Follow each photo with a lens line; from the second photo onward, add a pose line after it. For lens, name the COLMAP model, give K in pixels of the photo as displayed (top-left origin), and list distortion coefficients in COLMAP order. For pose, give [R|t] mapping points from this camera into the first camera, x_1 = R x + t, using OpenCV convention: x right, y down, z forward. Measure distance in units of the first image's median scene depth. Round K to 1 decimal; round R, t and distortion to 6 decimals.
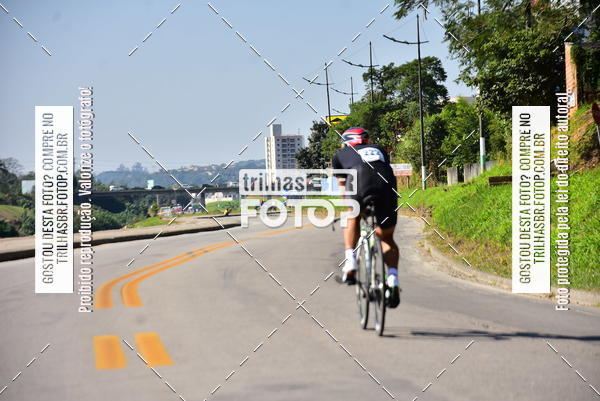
lens RADIAL K [[3067.6, 0, 281.0], [0, 3067.6, 218.3], [0, 0, 1]] dist [2.632648, 0.000000]
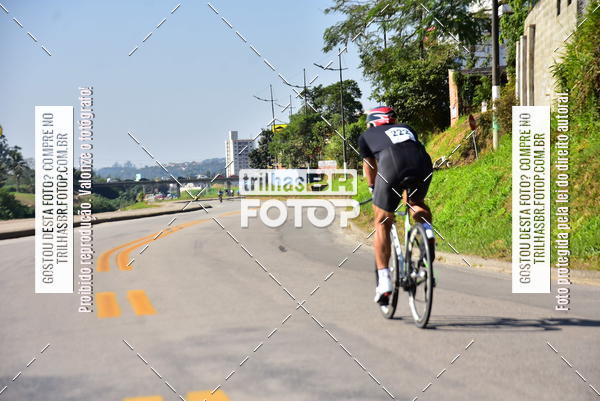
lens RADIAL K [[3067.6, 0, 297.1], [0, 3067.6, 218.3], [0, 0, 1]] dist [2.632648, 0.000000]
pose [[0.999956, -0.006698, 0.006630, 0.016574], [0.006652, 0.999954, 0.006899, -0.002124], [-0.006676, -0.006855, 0.999954, -0.317748]]
